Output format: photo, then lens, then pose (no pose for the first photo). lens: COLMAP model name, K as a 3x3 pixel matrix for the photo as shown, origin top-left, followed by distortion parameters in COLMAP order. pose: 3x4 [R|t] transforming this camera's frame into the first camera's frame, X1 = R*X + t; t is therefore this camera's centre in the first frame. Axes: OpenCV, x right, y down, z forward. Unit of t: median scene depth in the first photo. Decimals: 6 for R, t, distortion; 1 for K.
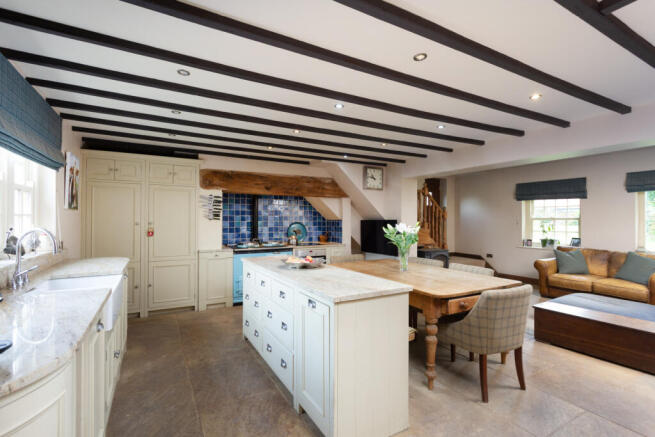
lens RADIAL K [[304.7, 0, 324.4], [0, 304.7, 215.6], [0, 0, 1]] dist [0.005193, -0.000408]
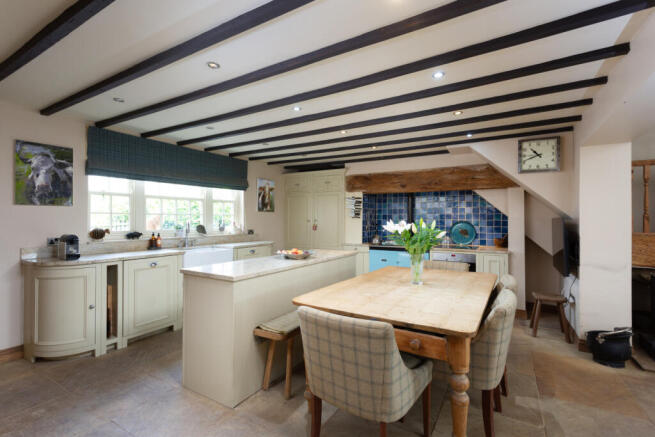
lens RADIAL K [[304.7, 0, 327.0], [0, 304.7, 217.2], [0, 0, 1]] dist [0.005193, -0.000408]
pose [[0.504798, -0.003871, -0.863229, 0.493902], [0.008294, 0.999966, 0.000366, 0.007909], [0.863197, -0.007345, 0.504813, 0.271810]]
